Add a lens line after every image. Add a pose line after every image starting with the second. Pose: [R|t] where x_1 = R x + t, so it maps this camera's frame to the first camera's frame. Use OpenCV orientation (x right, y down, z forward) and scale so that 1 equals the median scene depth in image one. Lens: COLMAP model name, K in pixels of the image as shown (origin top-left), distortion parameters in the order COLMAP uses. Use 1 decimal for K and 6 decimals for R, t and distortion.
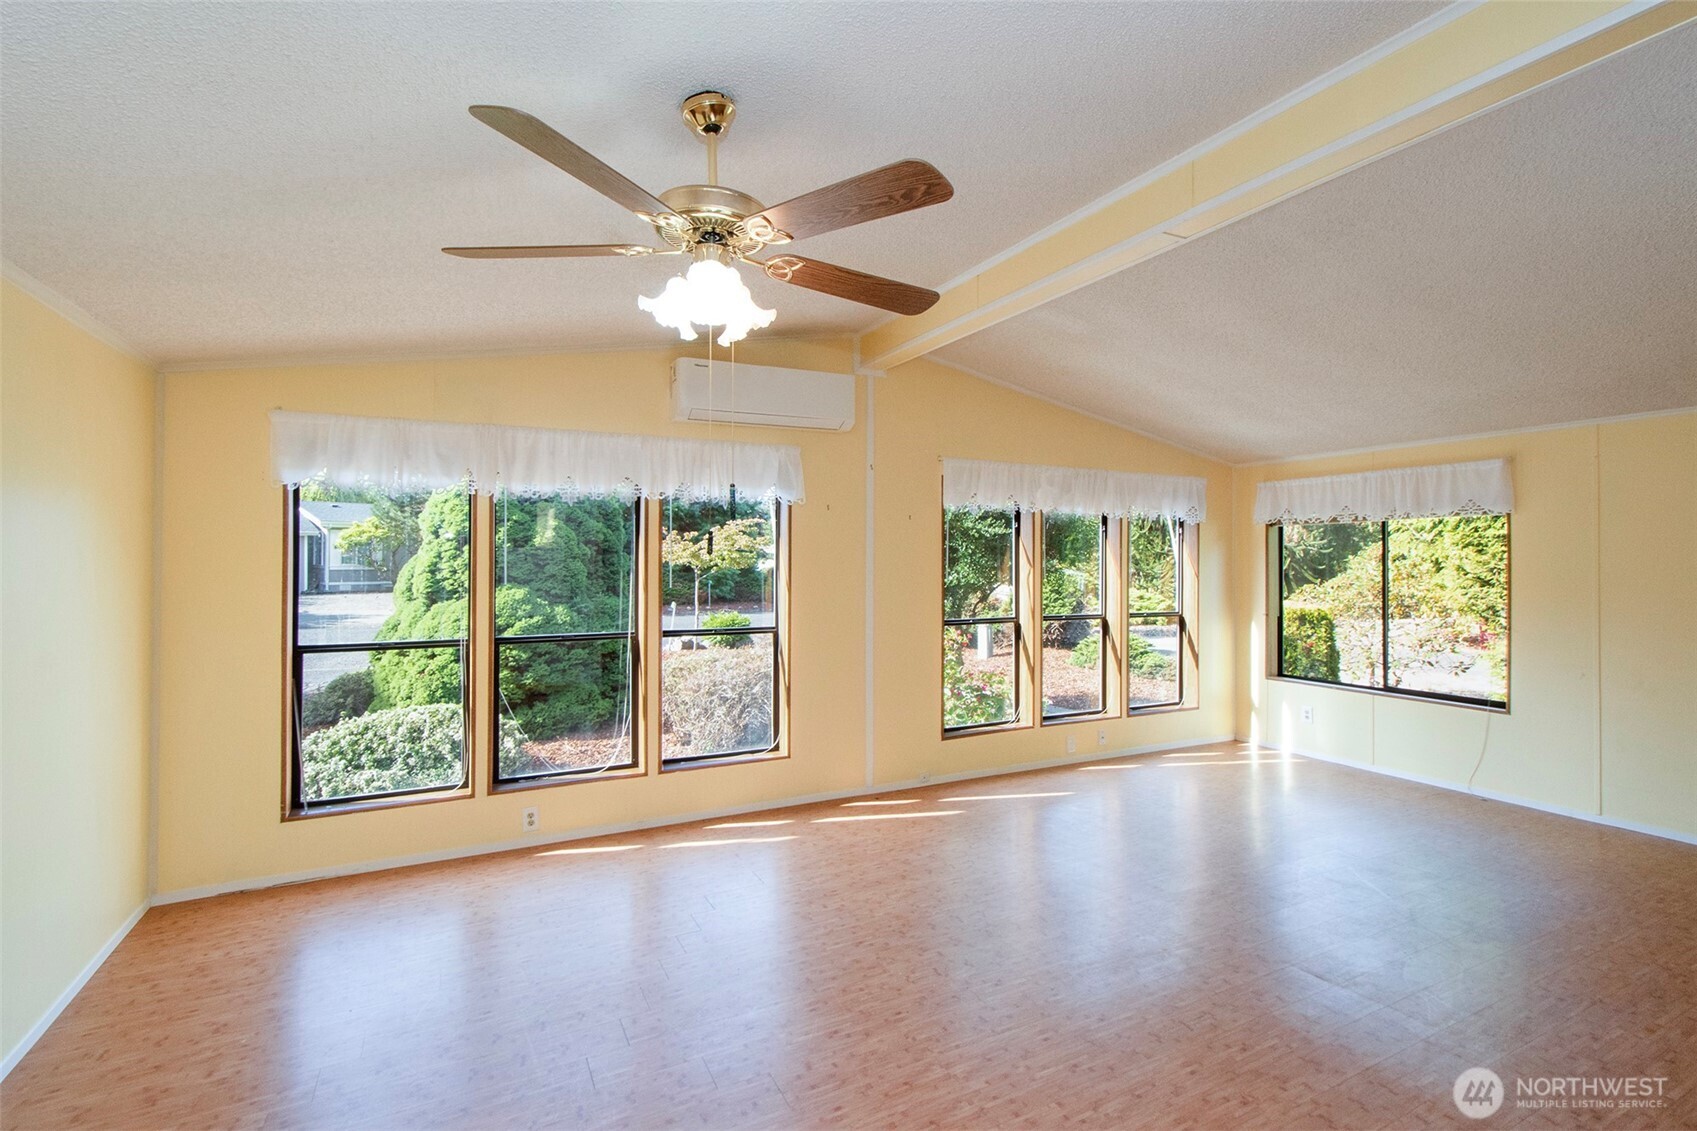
lens RADIAL K [[747.0, 0, 854.7], [0, 747.0, 551.9], [0, 0, 1]] dist [-0.006927, 0.000792]
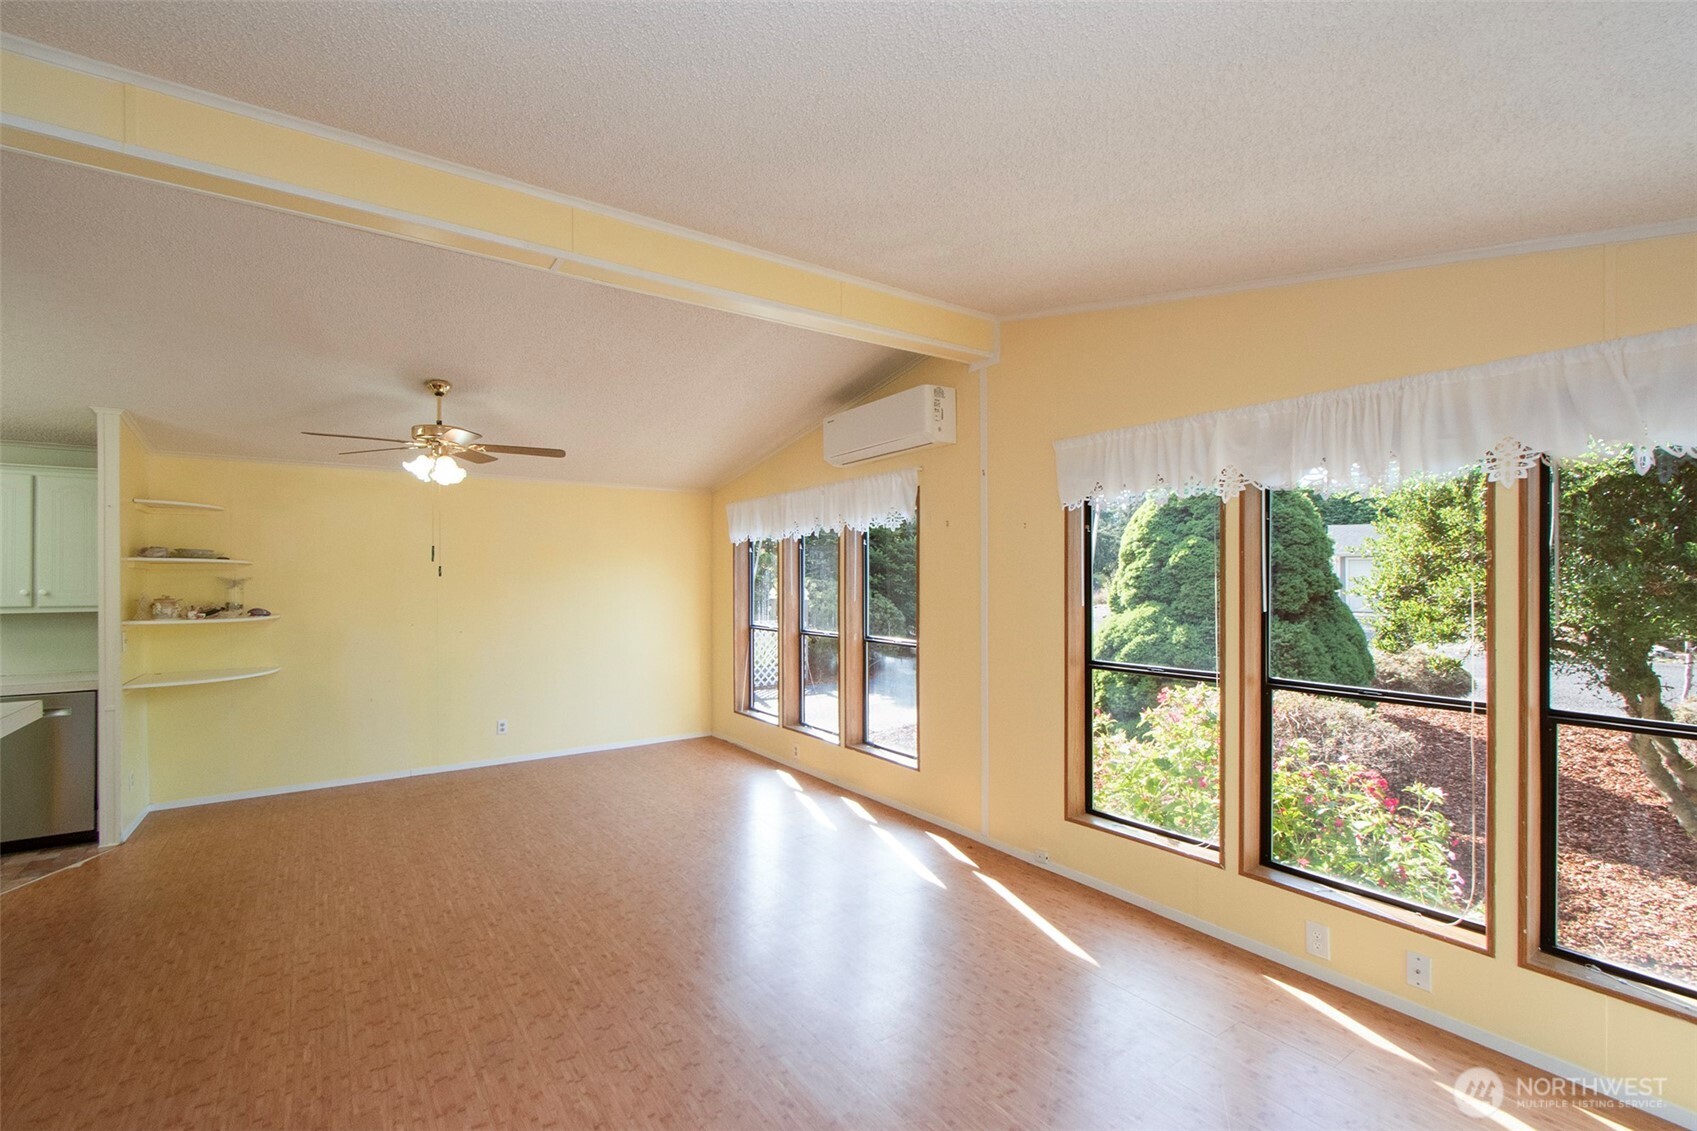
lens RADIAL K [[747.0, 0, 851.6], [0, 747.0, 570.1], [0, 0, 1]] dist [-0.006927, 0.000792]
pose [[0.157350, -0.012197, -0.987468, 0.752855], [0.006882, 0.999913, -0.011254, 0.009548], [0.987519, -0.005025, 0.157420, 0.614387]]
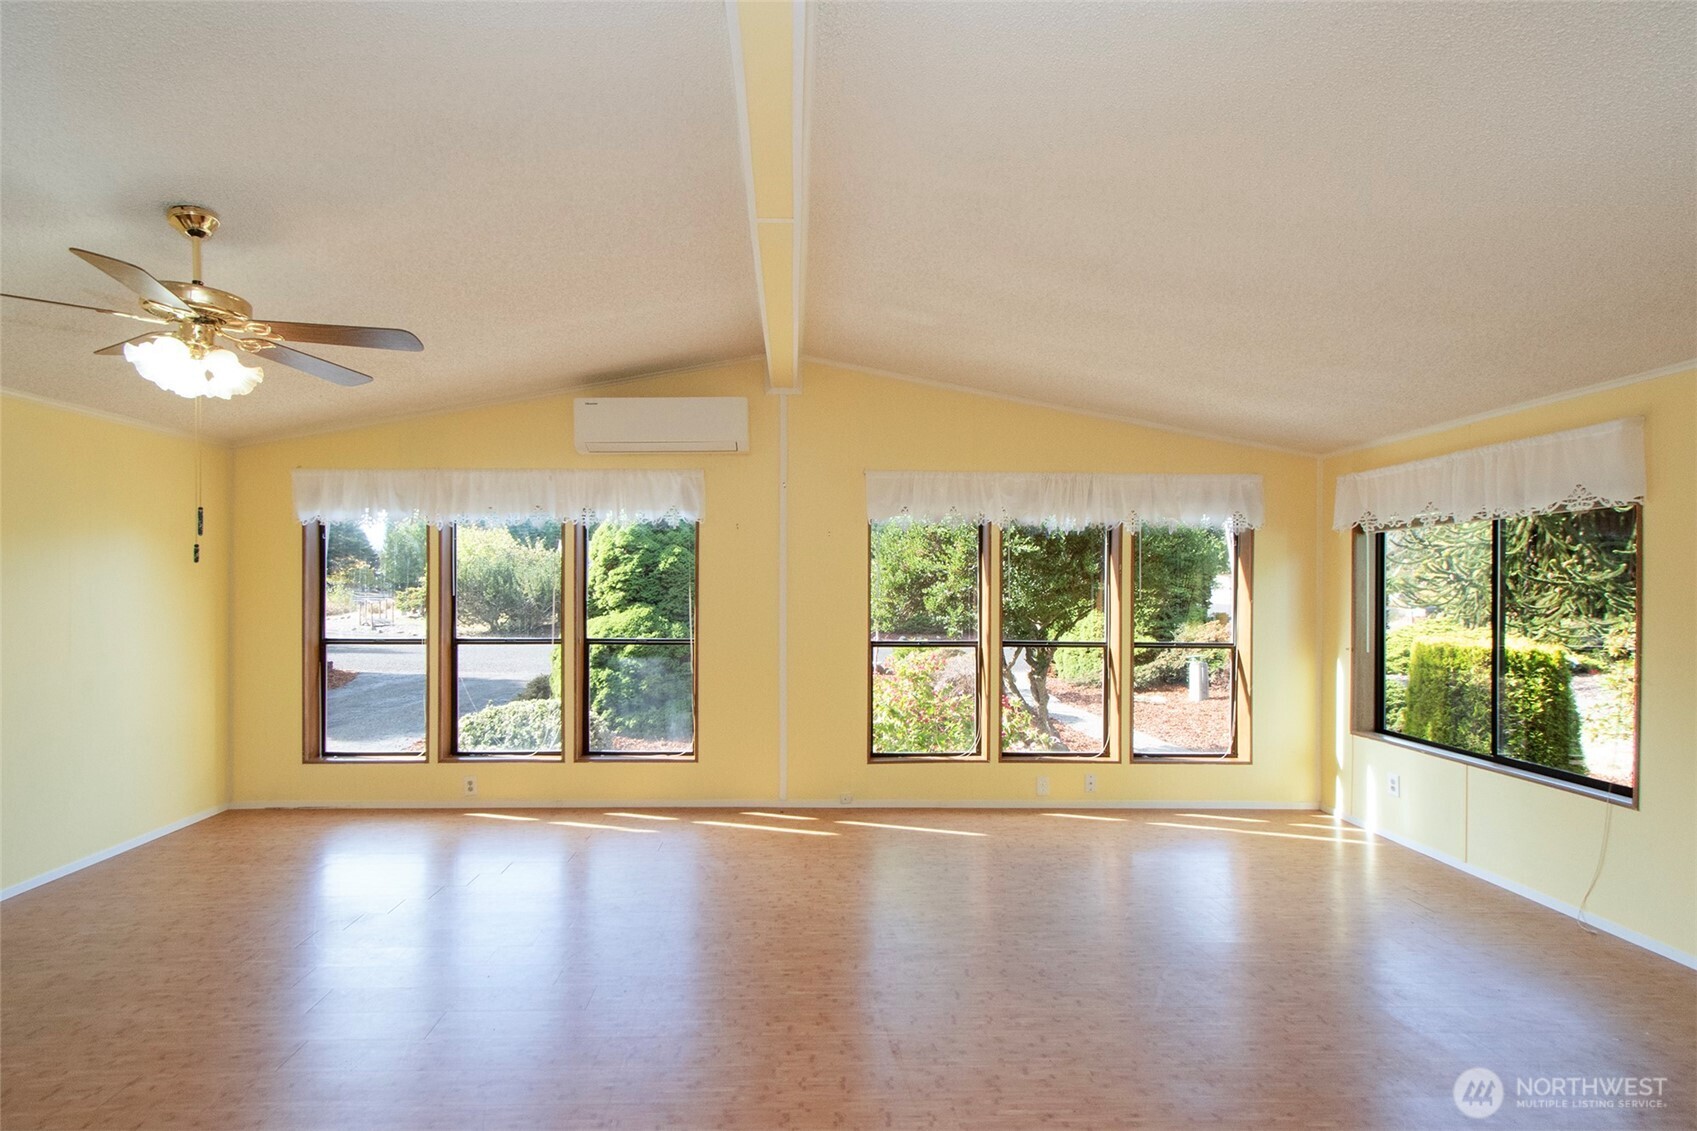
lens RADIAL K [[747.0, 0, 826.3], [0, 747.0, 582.3], [0, 0, 1]] dist [-0.006927, 0.000792]
pose [[0.906155, -0.002226, -0.422939, 0.436823], [0.002003, 0.999998, -0.000970, 0.016728], [0.422940, 0.000031, 0.906158, 0.091878]]
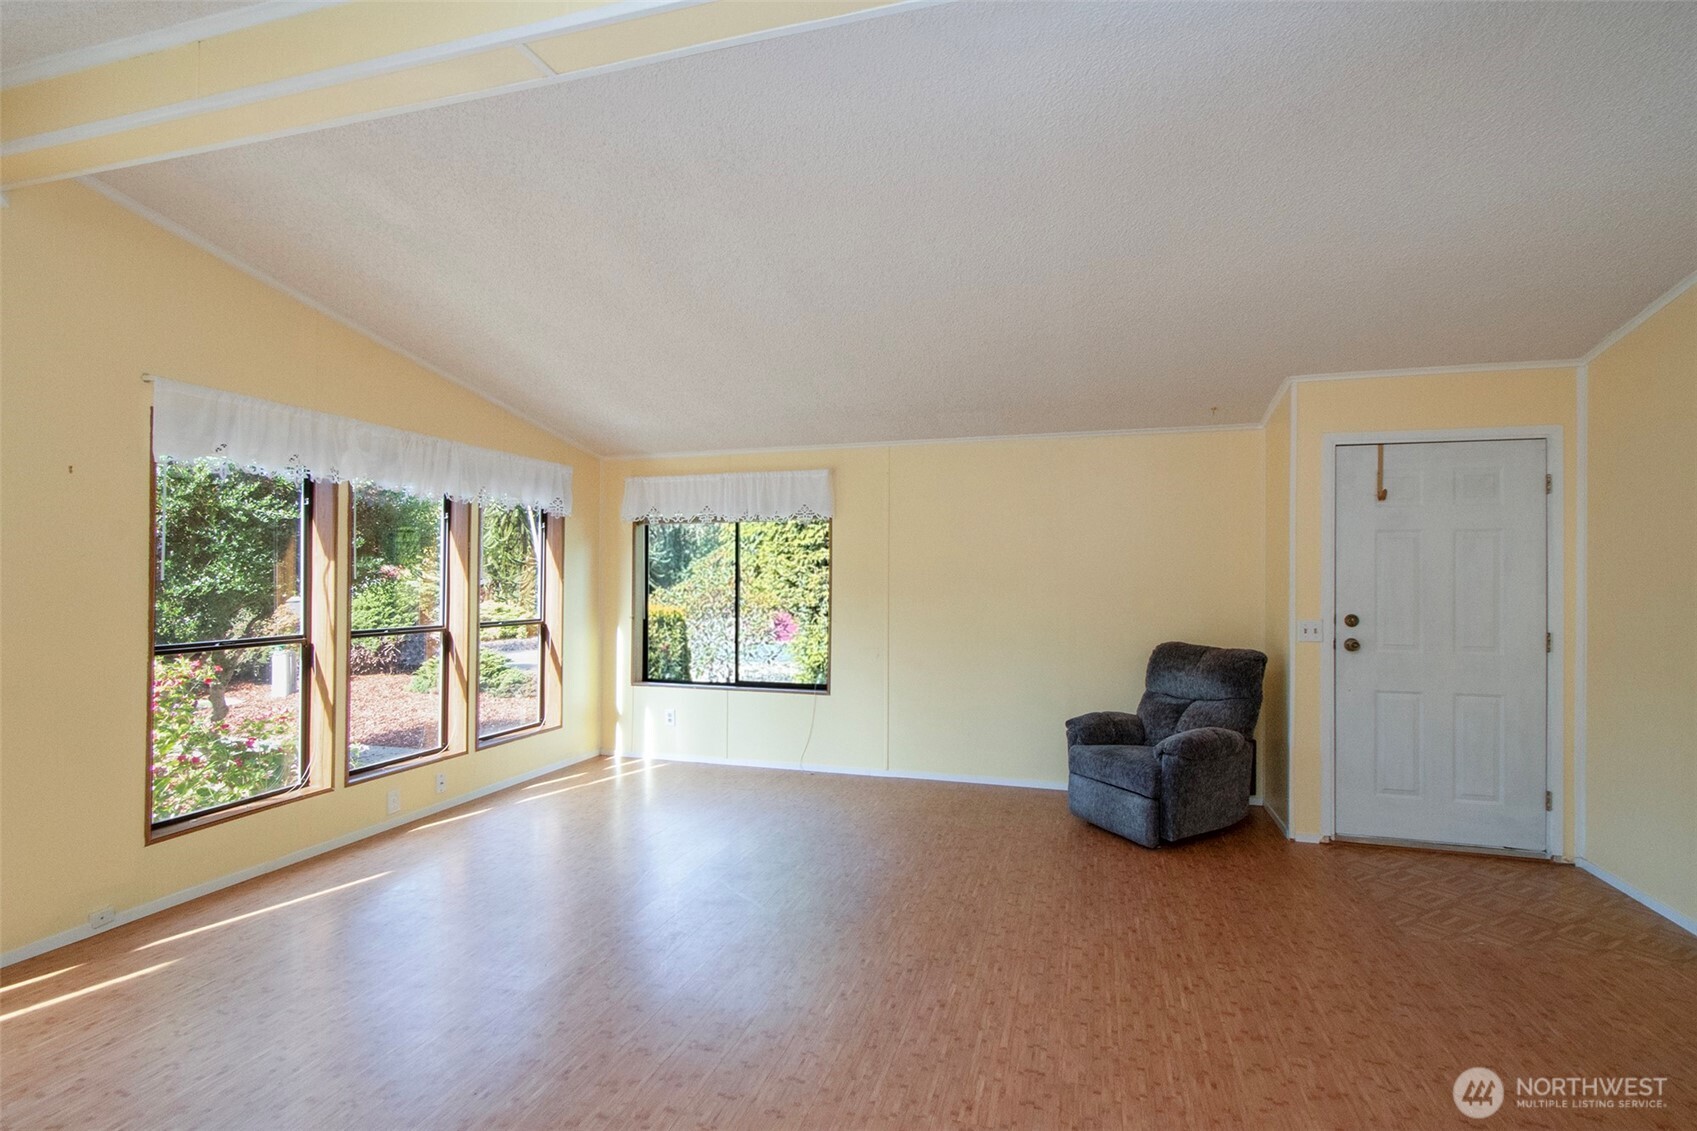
lens RADIAL K [[747.0, 0, 865.2], [0, 747.0, 564.2], [0, 0, 1]] dist [-0.006927, 0.000792]
pose [[0.681792, 0.010428, 0.731472, 0.065690], [-0.009951, 0.999938, -0.004980, 0.020227], [-0.731478, -0.003883, 0.681854, 0.151391]]
